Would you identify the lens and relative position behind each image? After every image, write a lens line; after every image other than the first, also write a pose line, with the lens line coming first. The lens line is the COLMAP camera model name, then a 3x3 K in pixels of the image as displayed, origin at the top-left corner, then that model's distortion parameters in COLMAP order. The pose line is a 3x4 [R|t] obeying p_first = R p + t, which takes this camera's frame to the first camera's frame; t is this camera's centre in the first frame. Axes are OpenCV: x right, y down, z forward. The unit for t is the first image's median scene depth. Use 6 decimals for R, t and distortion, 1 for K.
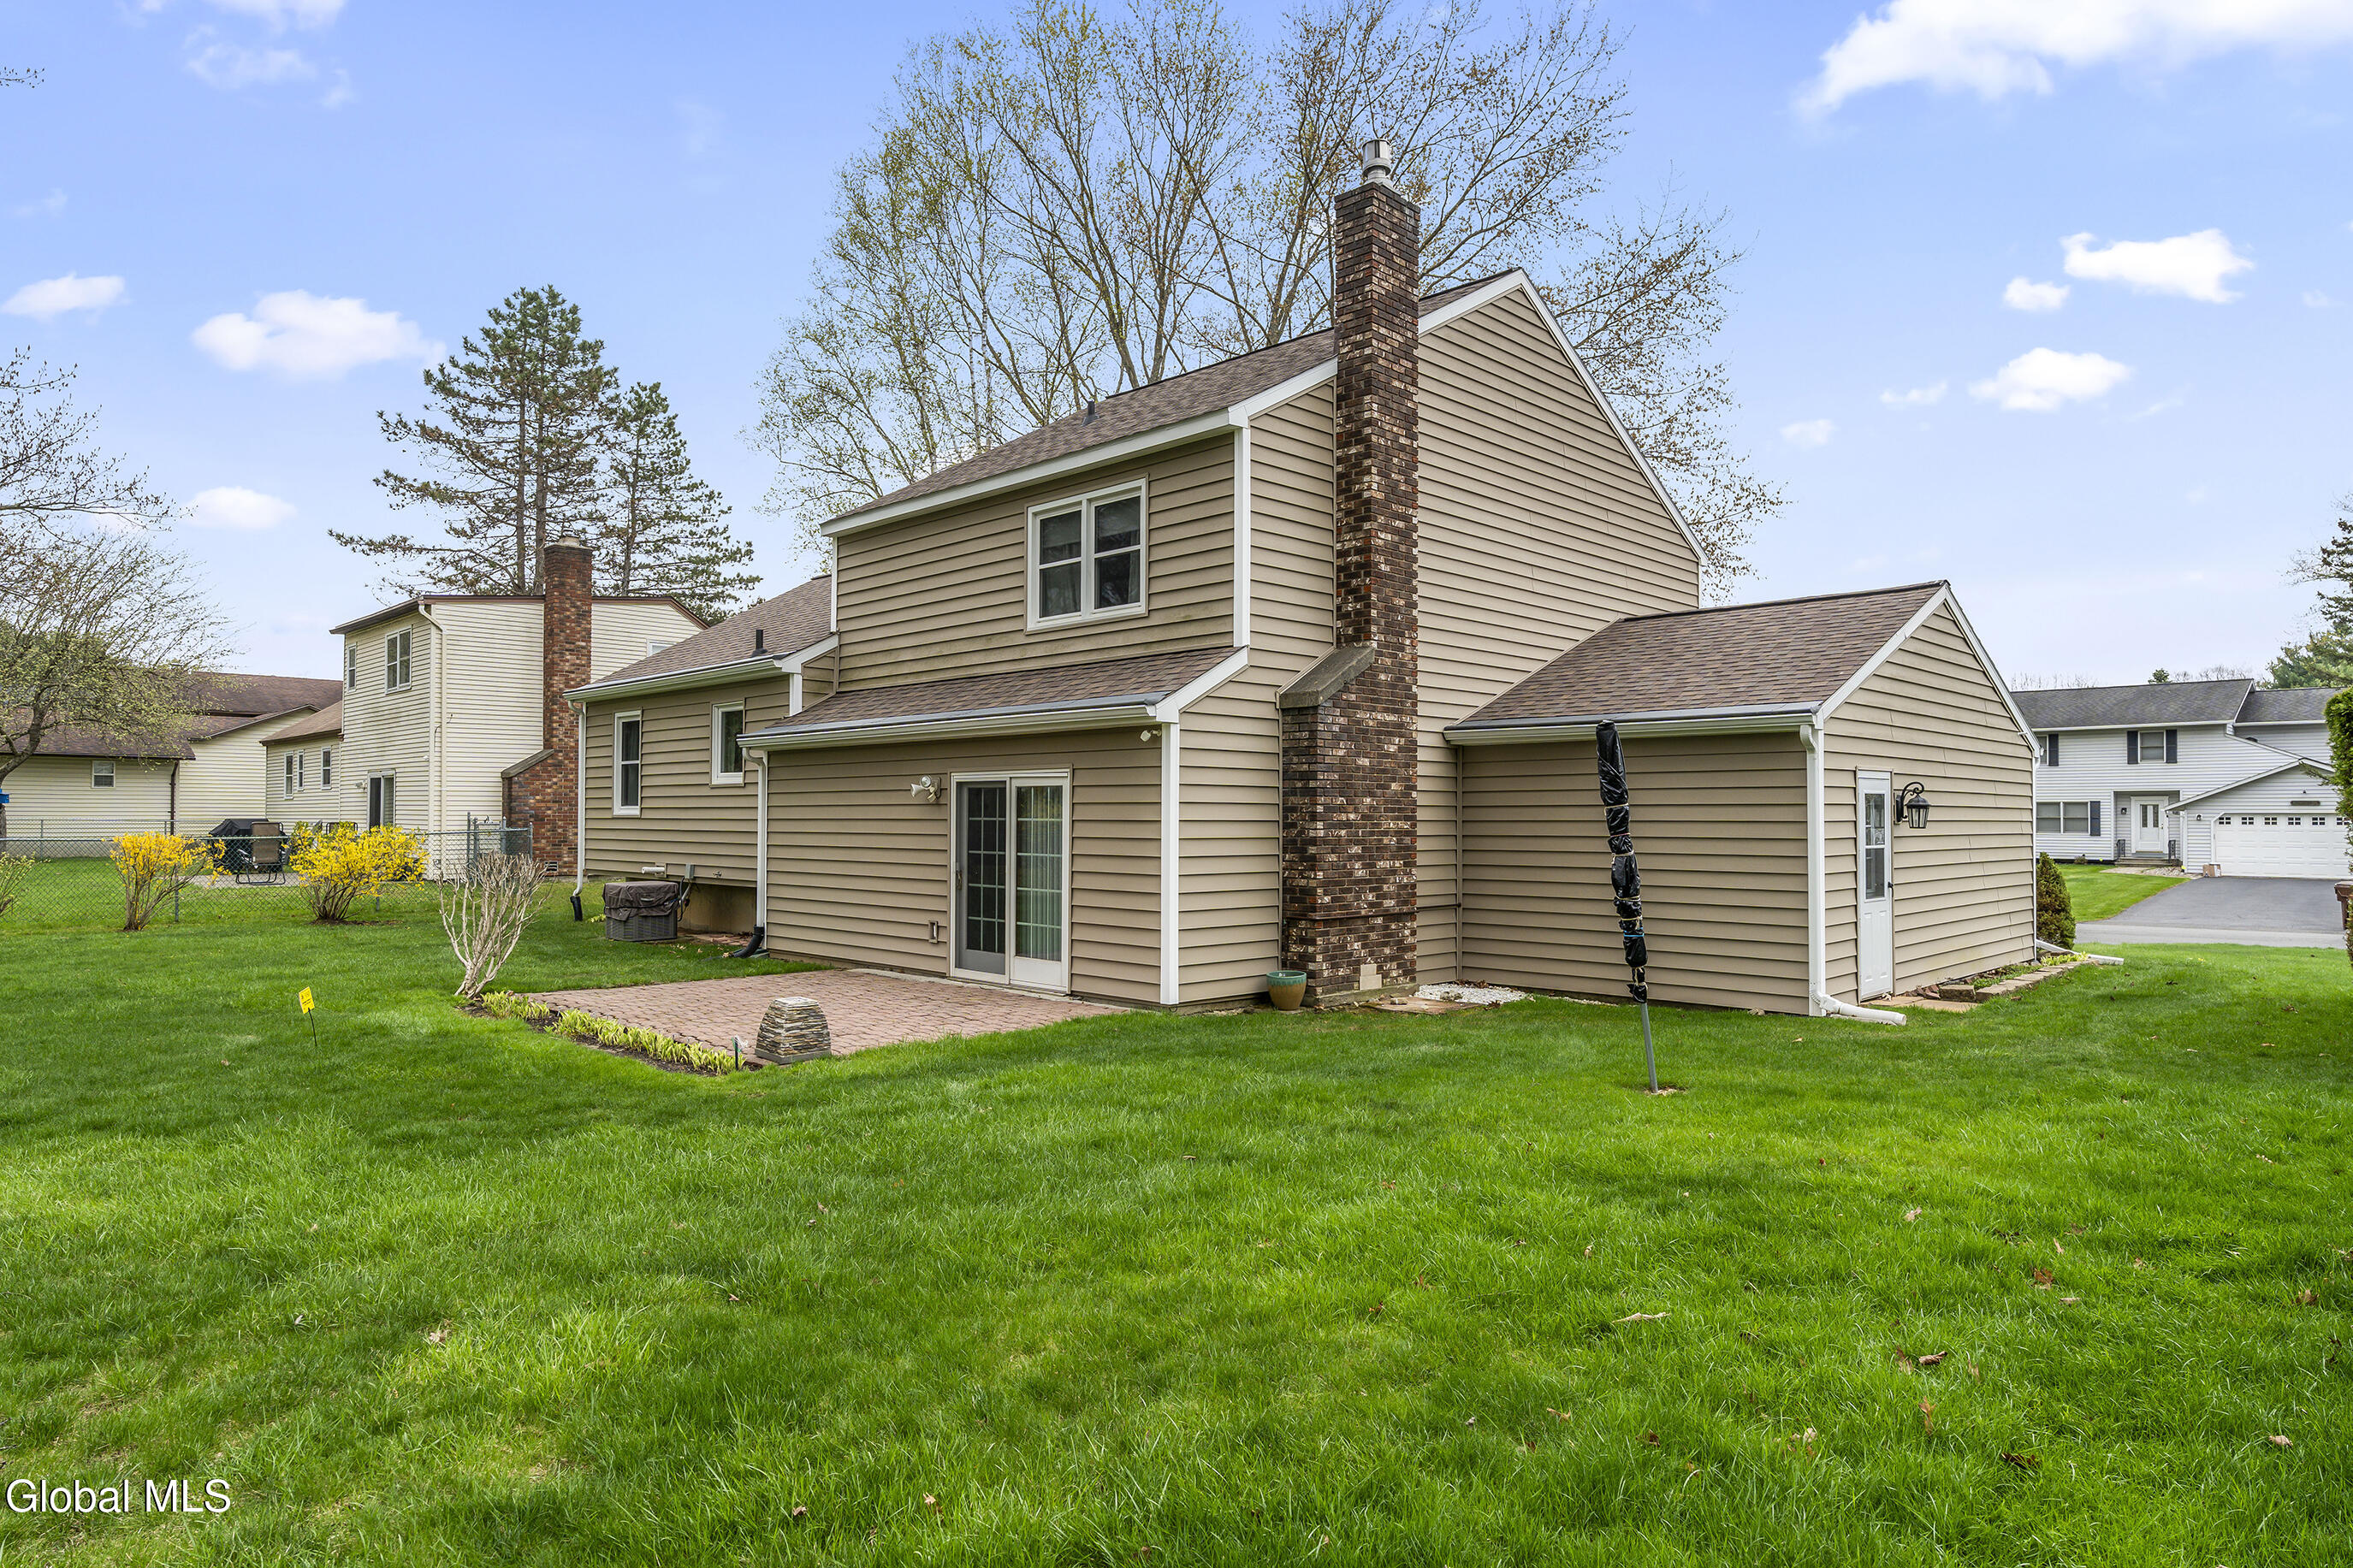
lens RADIAL K [[1368.9, 0, 1168.2], [0, 1368.9, 806.6], [0, 0, 1]] dist [-0.011303, -0.000427]
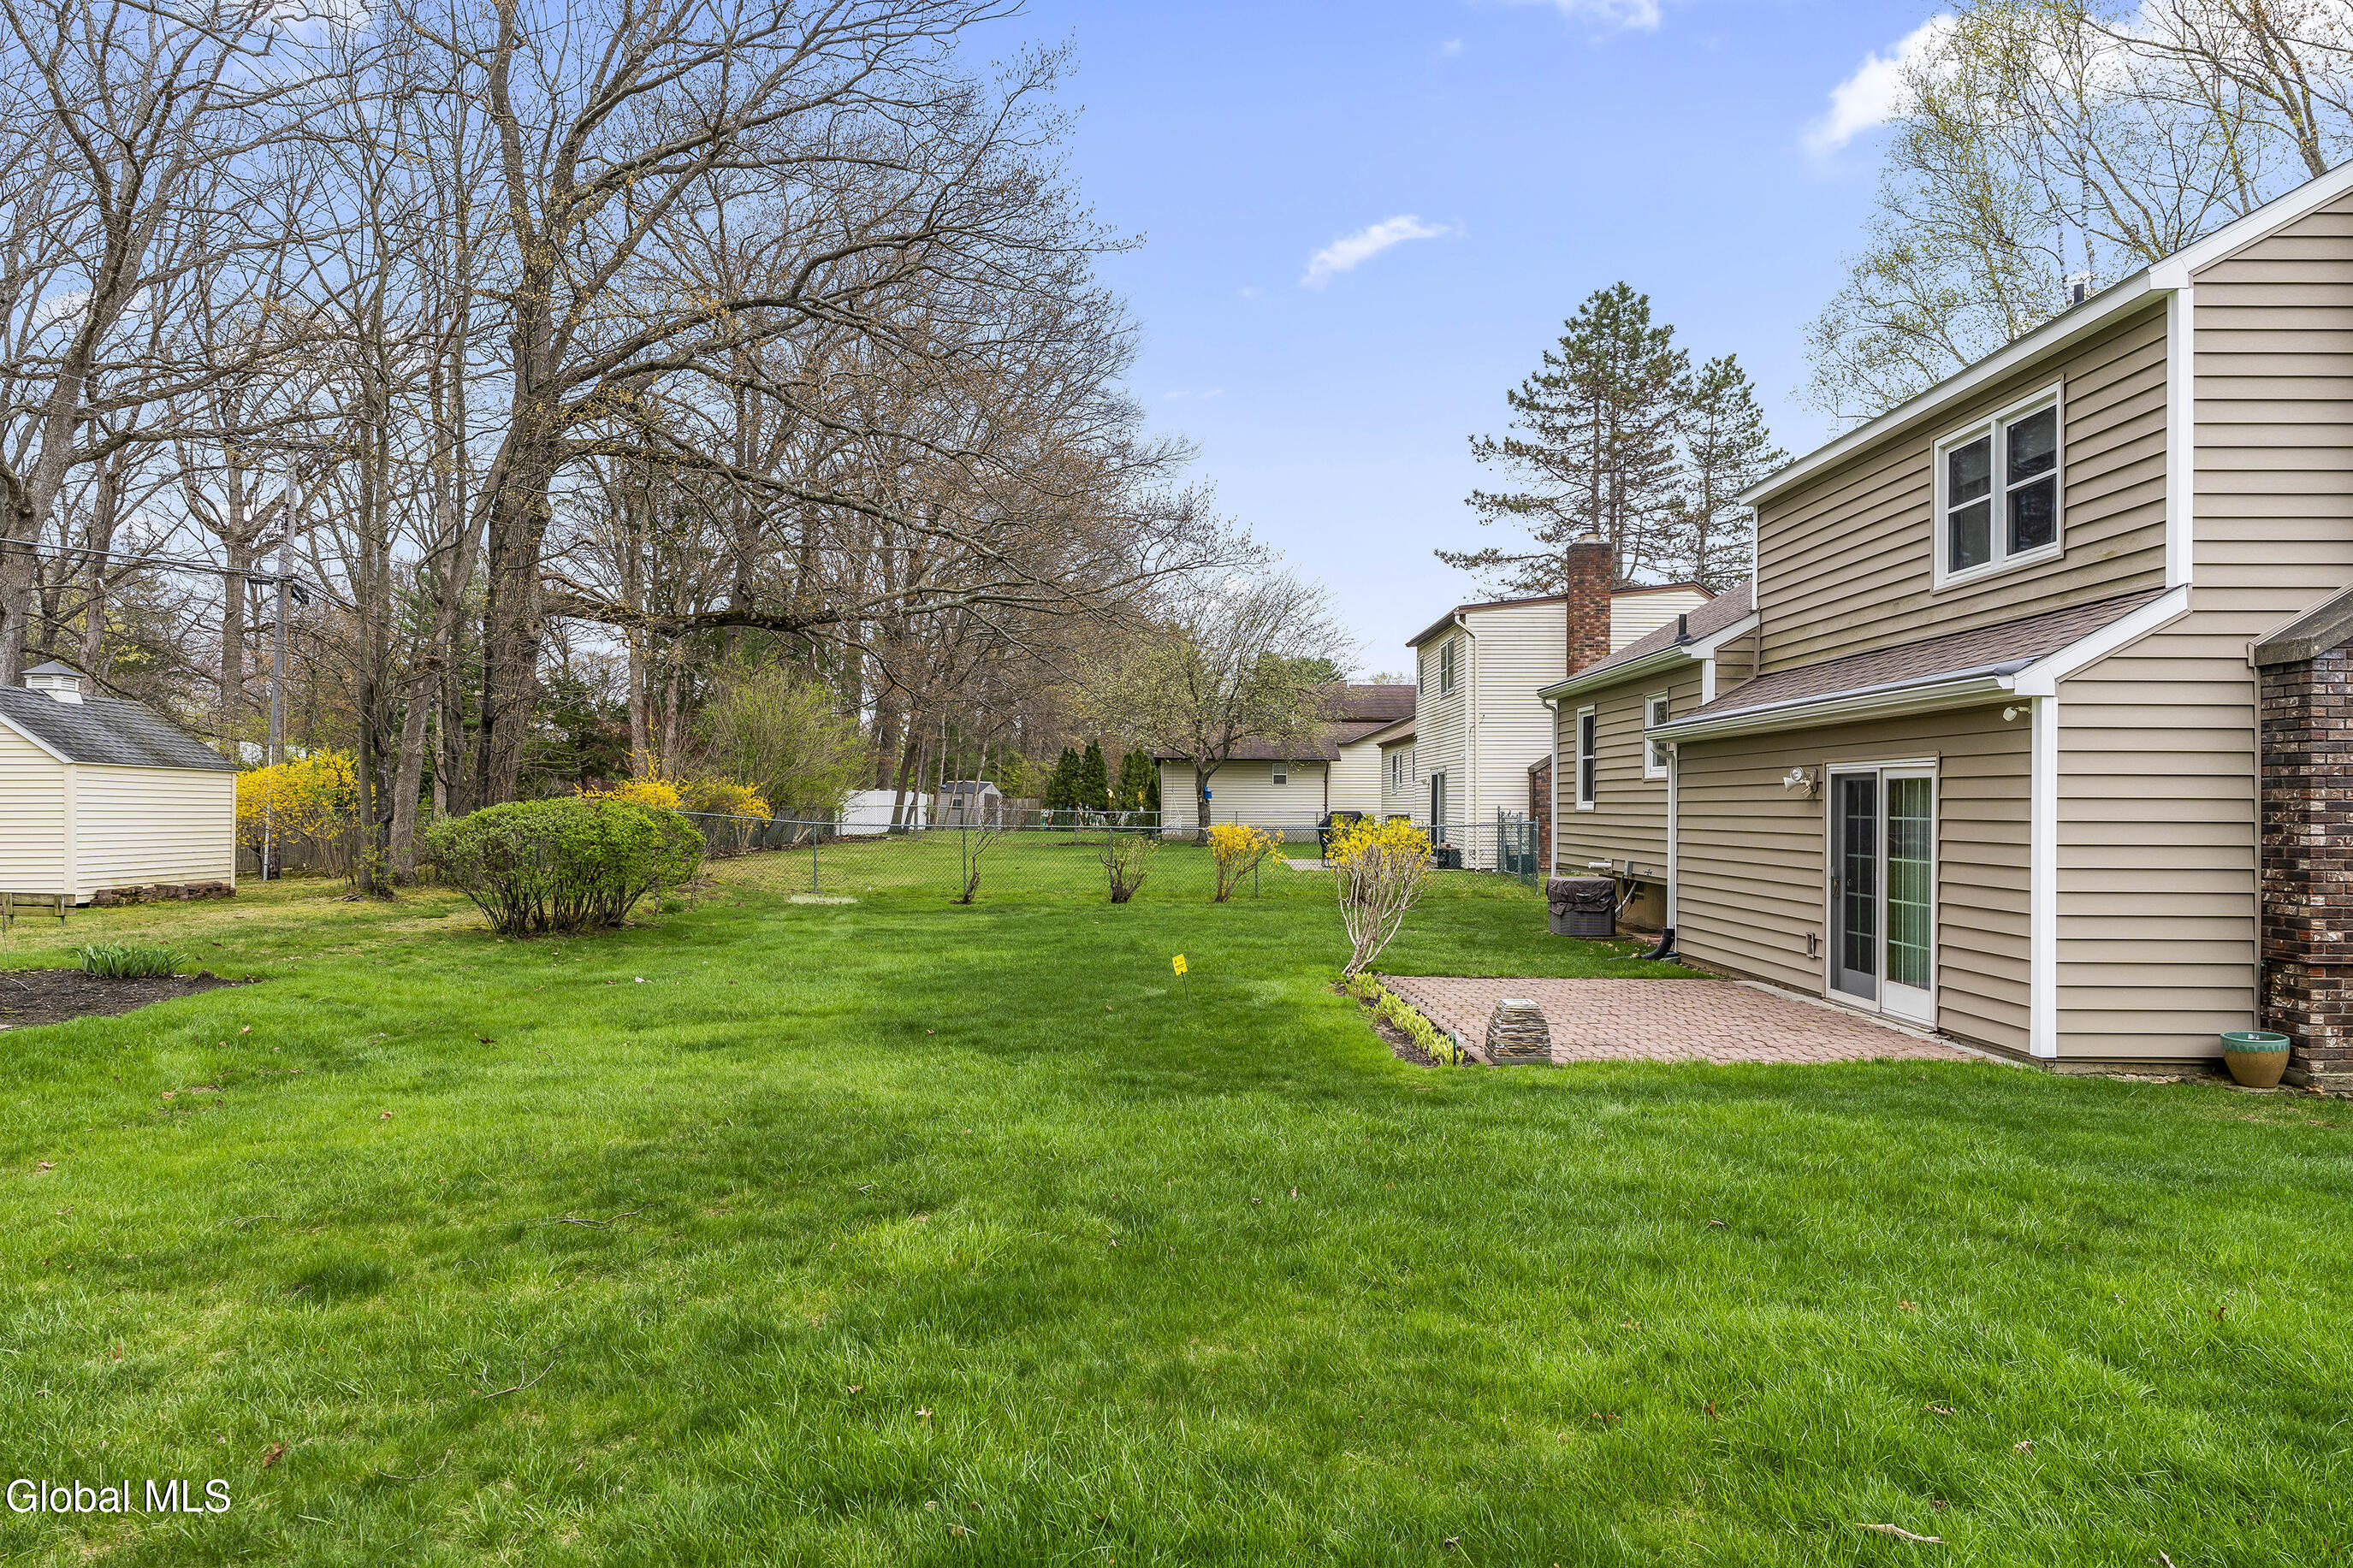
lens RADIAL K [[1432.8, 0, 1176.1], [0, 1432.8, 795.0], [0, 0, 1]] dist [-0.006101, 0.003728]
pose [[0.711147, -0.005351, -0.703023, 0.182893], [0.004127, 0.999986, -0.003437, -0.003327], [0.703031, -0.000457, 0.711159, 0.061049]]
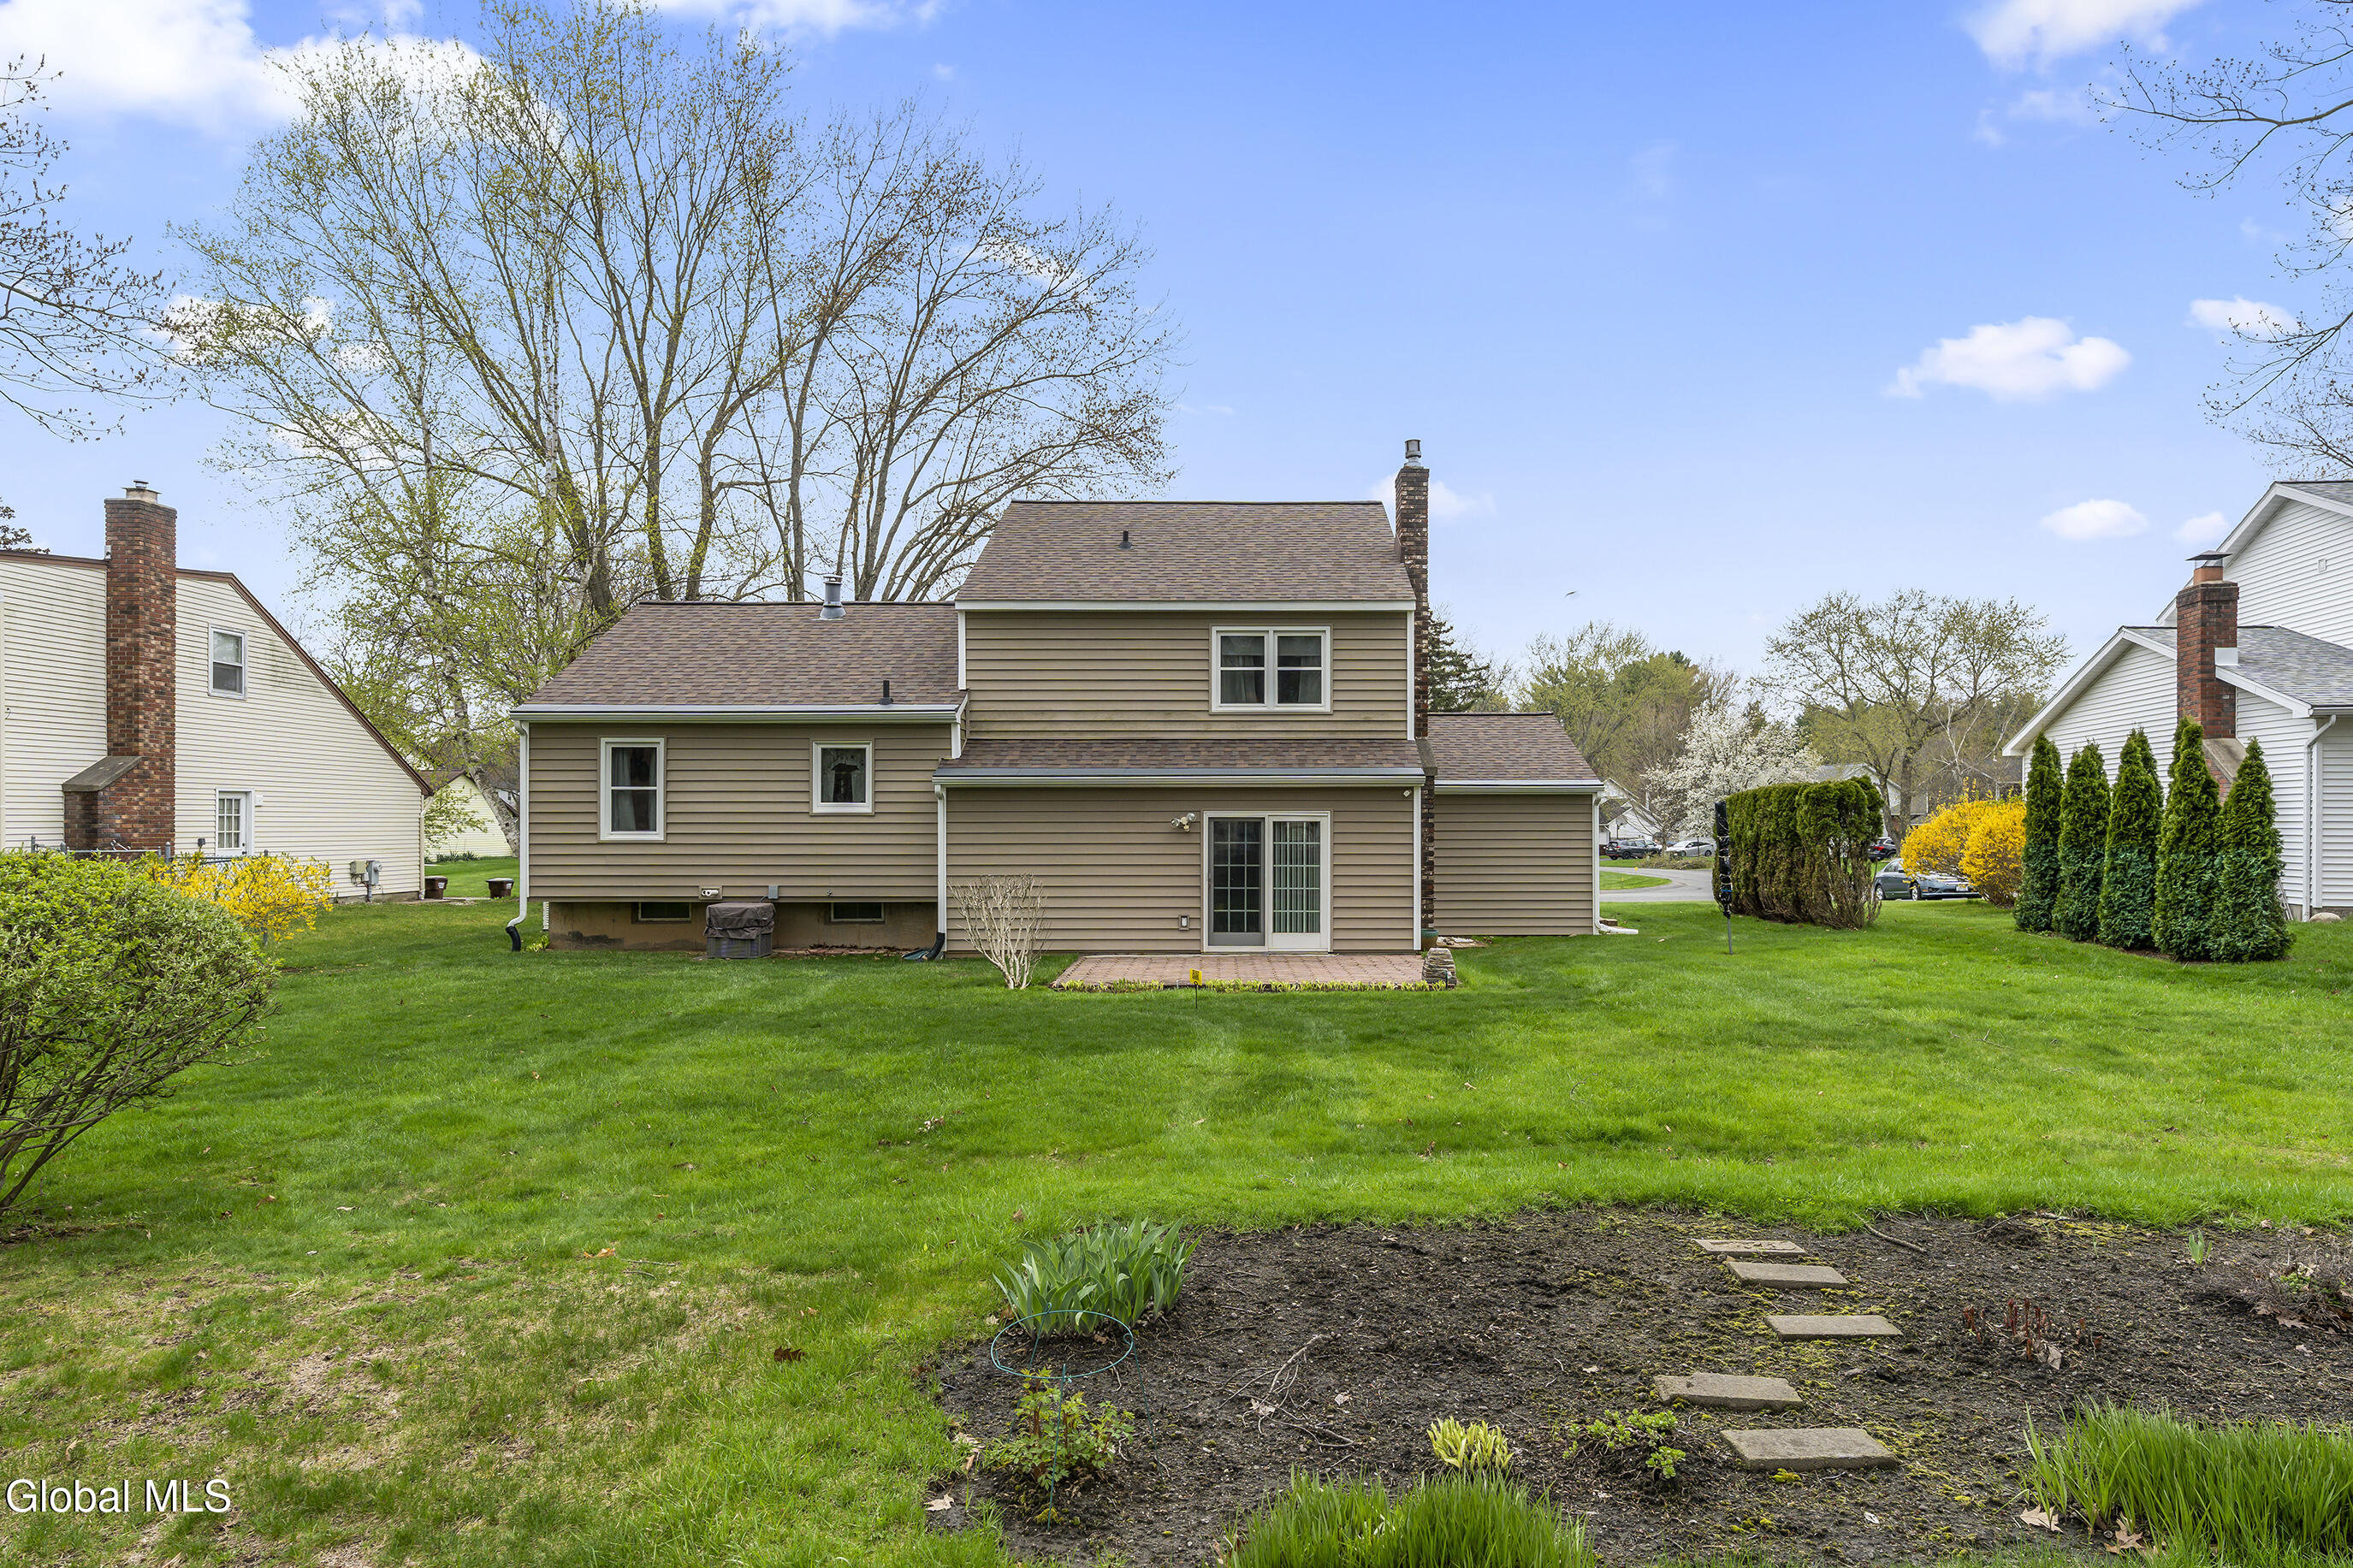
lens RADIAL K [[1351.0, 0, 1253.0], [0, 1351.0, 825.0], [0, 0, 1]] dist [-0.005443, 0.001245]
pose [[0.708815, -0.005390, 0.705374, -1.102396], [-0.003068, 0.999938, 0.010724, -0.024673], [-0.705388, -0.009765, 0.708754, -0.045179]]
